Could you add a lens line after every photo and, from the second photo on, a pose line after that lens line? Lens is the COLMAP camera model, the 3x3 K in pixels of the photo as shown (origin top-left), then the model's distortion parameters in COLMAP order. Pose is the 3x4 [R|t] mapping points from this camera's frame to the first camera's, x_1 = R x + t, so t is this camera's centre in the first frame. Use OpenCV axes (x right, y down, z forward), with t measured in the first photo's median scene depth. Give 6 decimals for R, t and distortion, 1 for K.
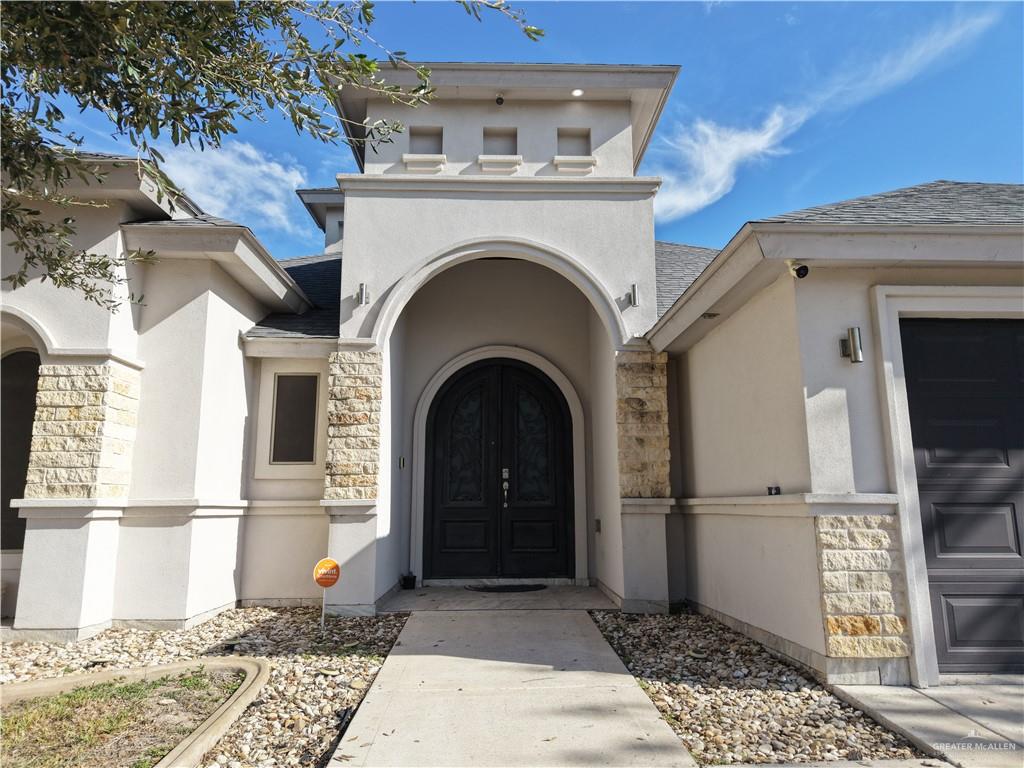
lens RADIAL K [[712.4, 0, 501.6], [0, 712.4, 389.7], [0, 0, 1]] dist [0.152145, -0.179468]
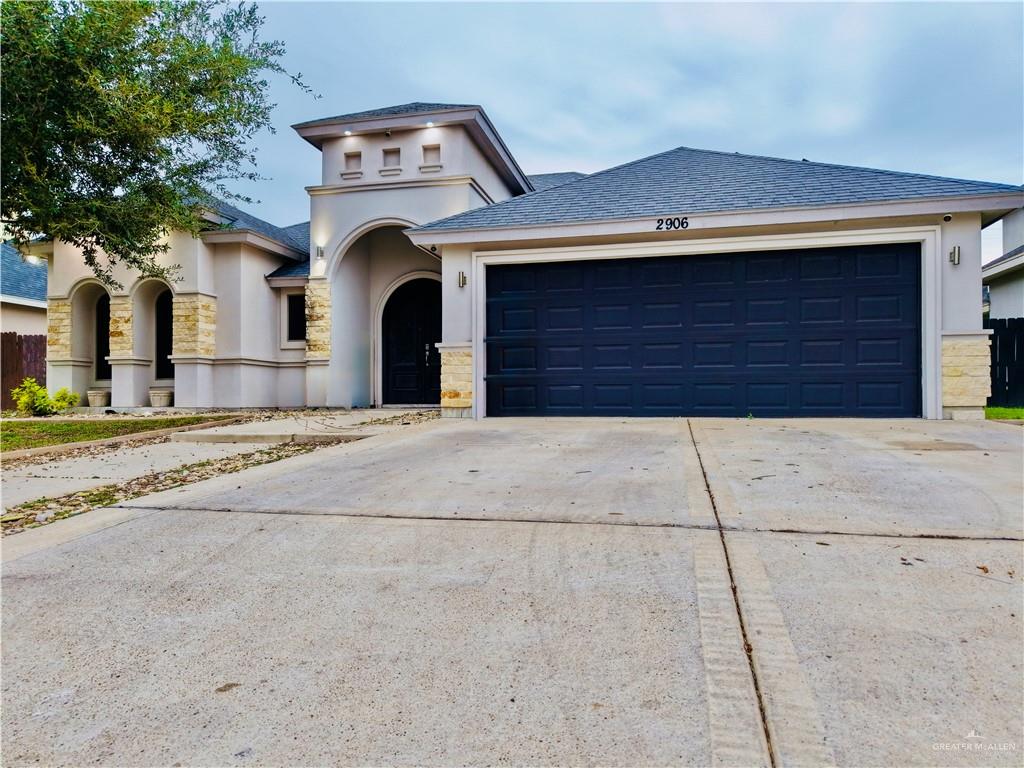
lens RADIAL K [[685.7, 0, 511.9], [0, 685.7, 396.5], [0, 0, 1]] dist [0.003511, -0.002083]
pose [[0.972478, -0.003782, -0.232964, 0.734119], [0.040972, 0.987063, 0.155011, -0.015085], [0.229364, -0.160290, 0.960052, -0.705726]]
